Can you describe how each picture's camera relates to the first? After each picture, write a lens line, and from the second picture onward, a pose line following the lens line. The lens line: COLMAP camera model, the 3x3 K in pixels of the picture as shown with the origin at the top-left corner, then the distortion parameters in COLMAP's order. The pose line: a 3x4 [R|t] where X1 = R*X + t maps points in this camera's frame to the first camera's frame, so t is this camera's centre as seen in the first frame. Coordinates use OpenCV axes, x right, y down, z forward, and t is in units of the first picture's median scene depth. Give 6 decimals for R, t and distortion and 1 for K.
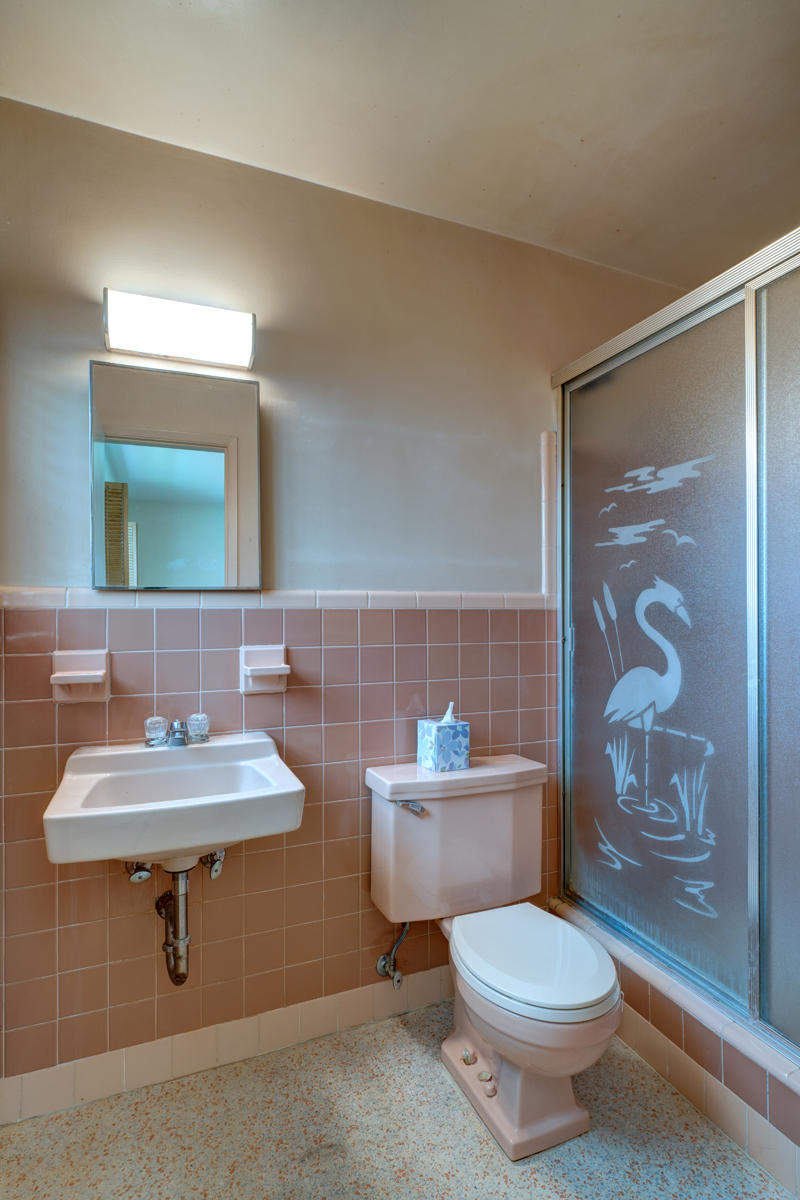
lens RADIAL K [[616.3, 0, 397.9], [0, 616.3, 610.5], [0, 0, 1]] dist [-0.004277, 0.003447]
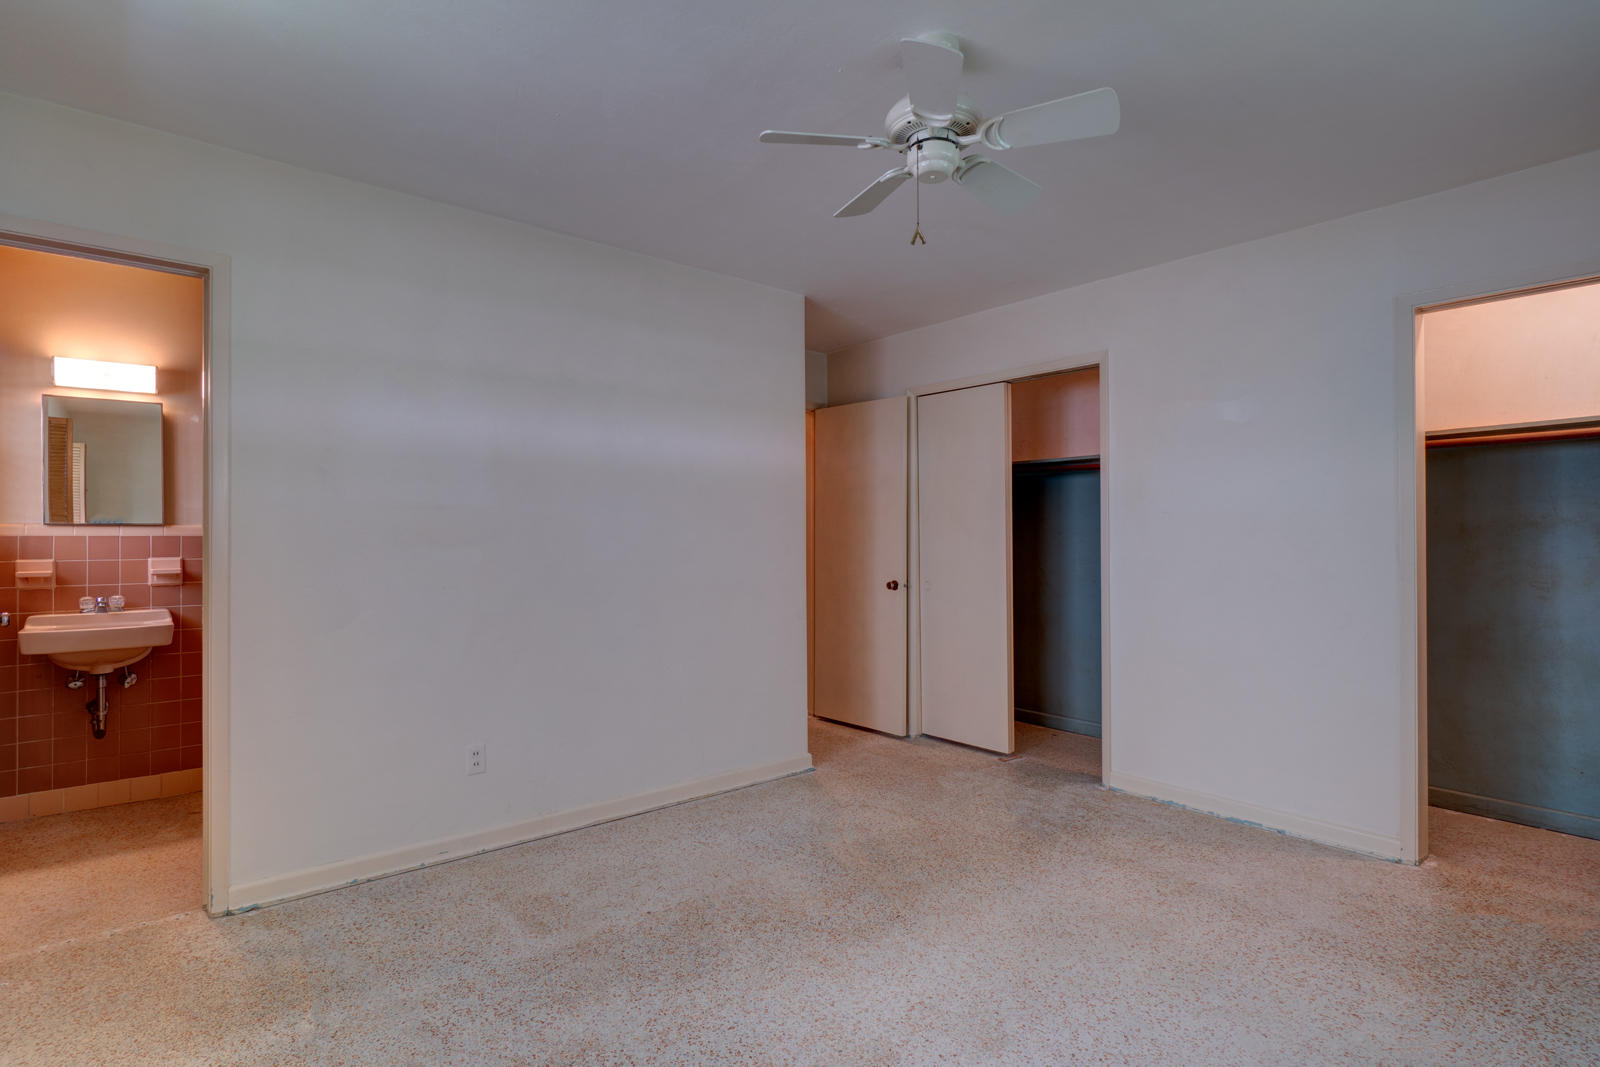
lens RADIAL K [[821.8, 0, 804.3], [0, 821.8, 533.3], [0, 0, 1]] dist [-0.004277, 0.003447]
pose [[0.952145, 0.001537, 0.305643, 0.847008], [-0.000169, 0.999990, -0.004501, -0.000185], [-0.305647, 0.004234, 0.952135, -1.873651]]
